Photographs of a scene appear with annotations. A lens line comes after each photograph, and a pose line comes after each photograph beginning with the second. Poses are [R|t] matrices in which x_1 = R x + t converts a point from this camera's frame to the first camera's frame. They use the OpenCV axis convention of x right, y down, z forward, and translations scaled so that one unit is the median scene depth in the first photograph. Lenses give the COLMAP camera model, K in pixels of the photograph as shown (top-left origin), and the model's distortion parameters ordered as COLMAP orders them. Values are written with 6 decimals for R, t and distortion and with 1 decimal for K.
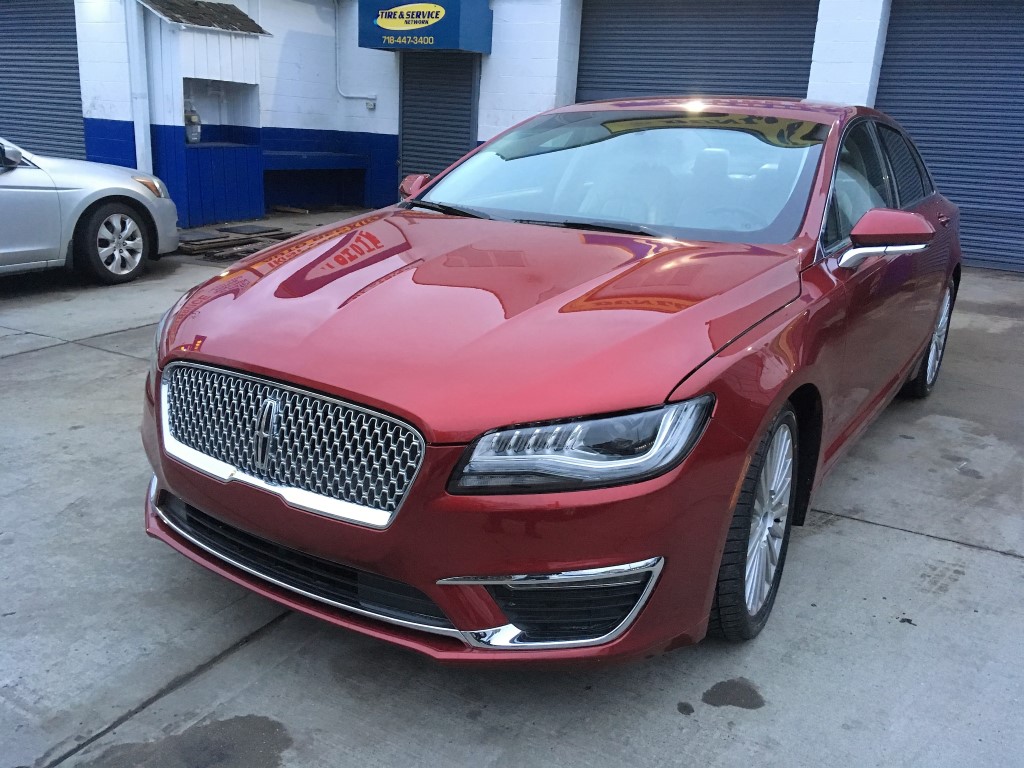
lens RADIAL K [[862.1, 0, 508.1], [0, 862.1, 388.1], [0, 0, 1]] dist [0.111955, -0.165021]
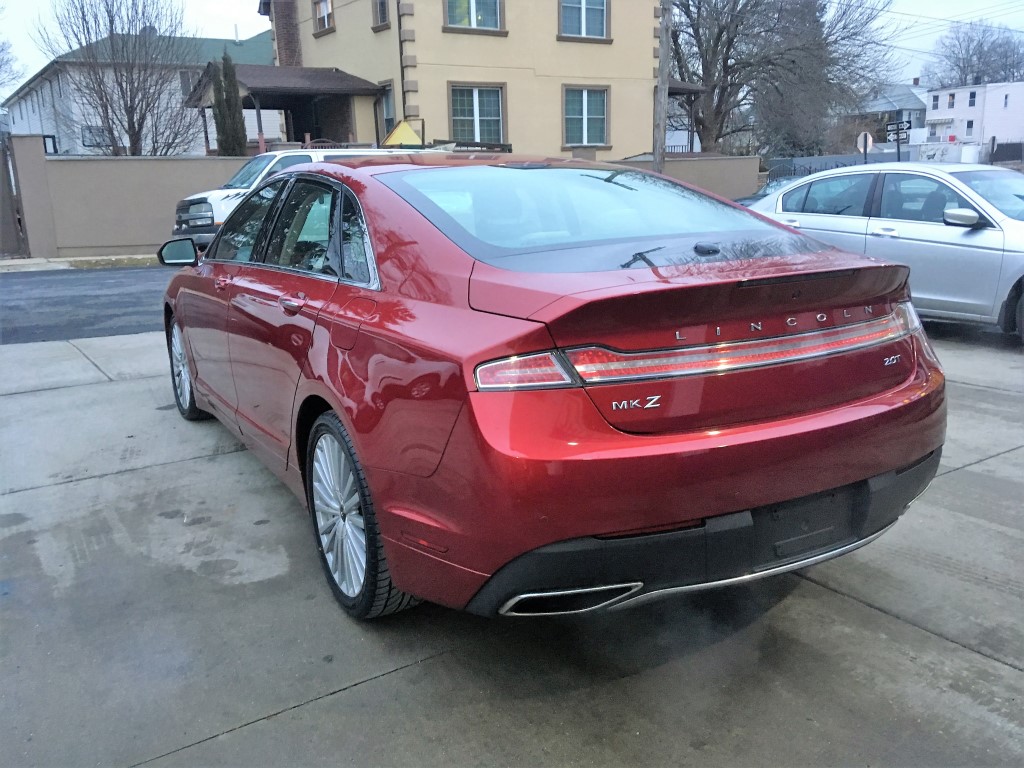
lens RADIAL K [[862.1, 0, 511.9], [0, 862.1, 385.0], [0, 0, 1]] dist [0.111955, -0.165021]
pose [[-0.451241, 0.177057, -0.874661, 1.416849], [-0.253281, 0.914405, 0.315771, -0.540404], [0.855705, 0.364024, -0.367772, 1.938747]]
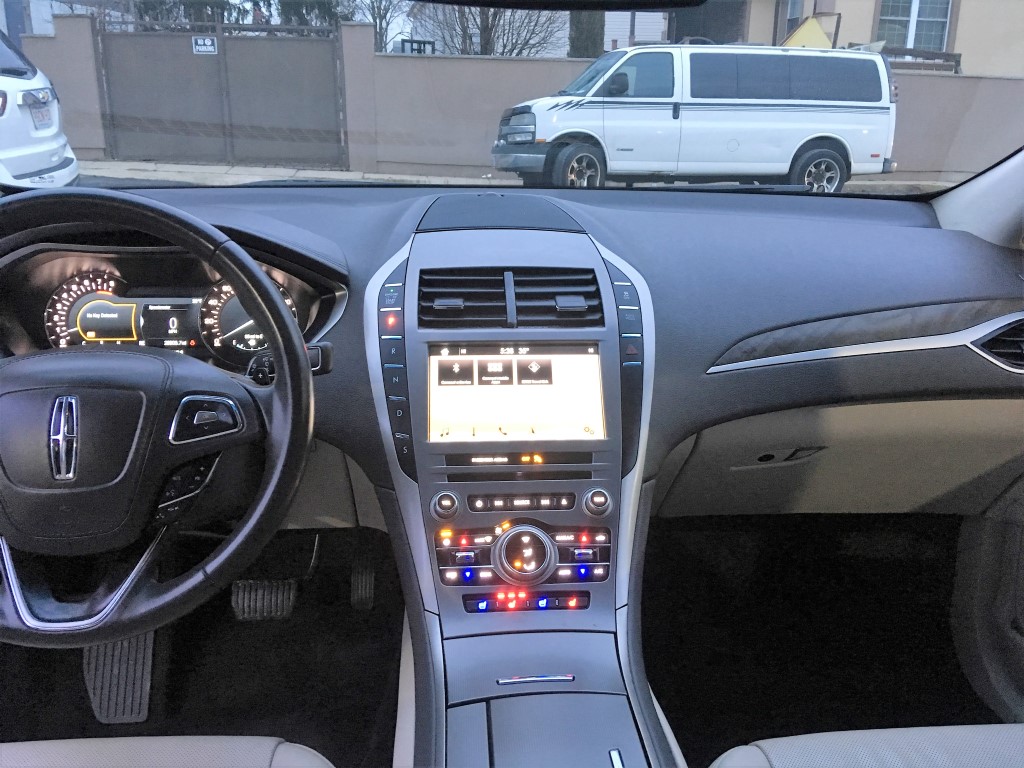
lens RADIAL K [[862.1, 0, 514.0], [0, 862.1, 382.0], [0, 0, 1]] dist [0.111955, -0.165021]
pose [[-0.774626, 0.137128, -0.617374, 0.338761], [-0.232526, 0.846074, 0.479678, -0.317027], [0.588121, 0.515127, -0.623504, 1.266103]]
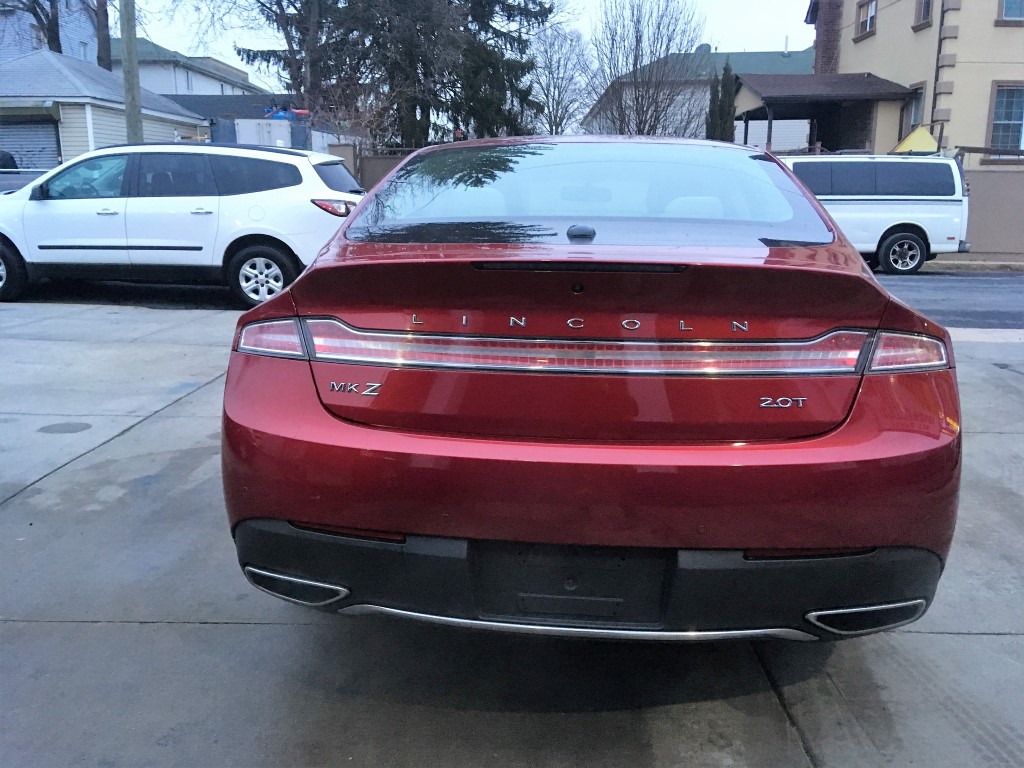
lens RADIAL K [[862.1, 0, 510.7], [0, 862.1, 384.3], [0, 0, 1]] dist [0.111955, -0.165021]
pose [[-0.881185, 0.053114, -0.469779, 0.984215], [-0.177594, 0.883709, 0.433034, -0.619112], [0.438148, 0.465013, -0.769278, 2.279918]]
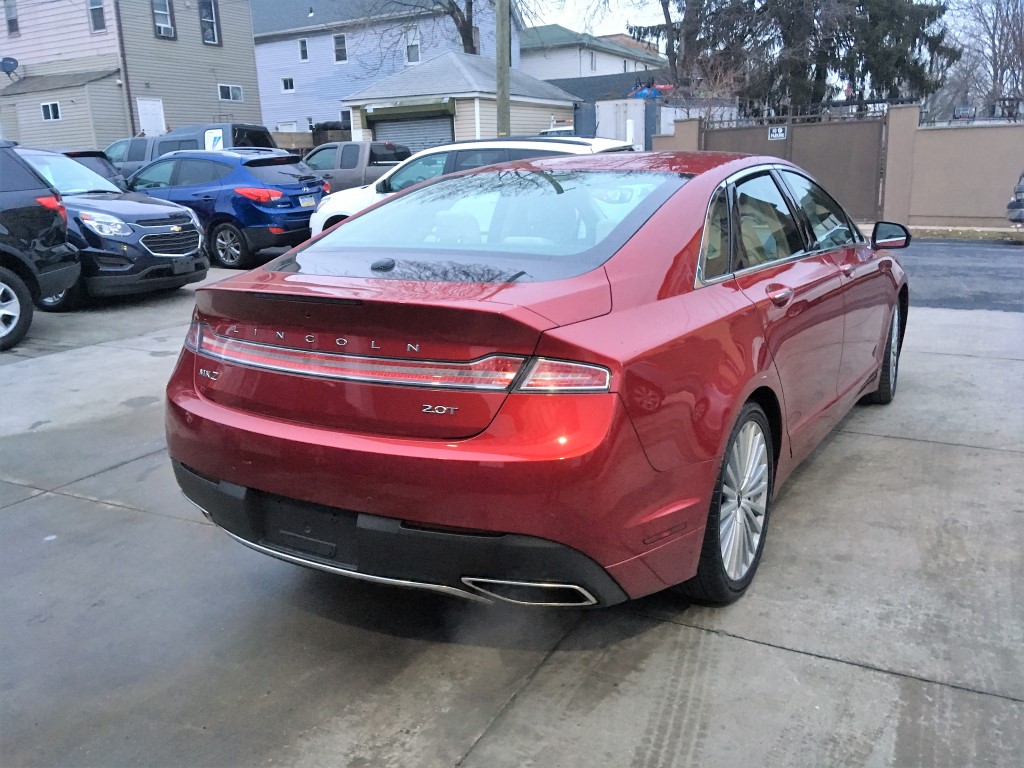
lens RADIAL K [[862.1, 0, 514.2], [0, 862.1, 390.0], [0, 0, 1]] dist [0.111955, -0.165021]
pose [[-0.999361, -0.002405, -0.035660, 0.534249], [-0.020505, 0.855781, 0.516932, -0.777362], [0.029274, 0.517333, -0.855283, 2.528140]]
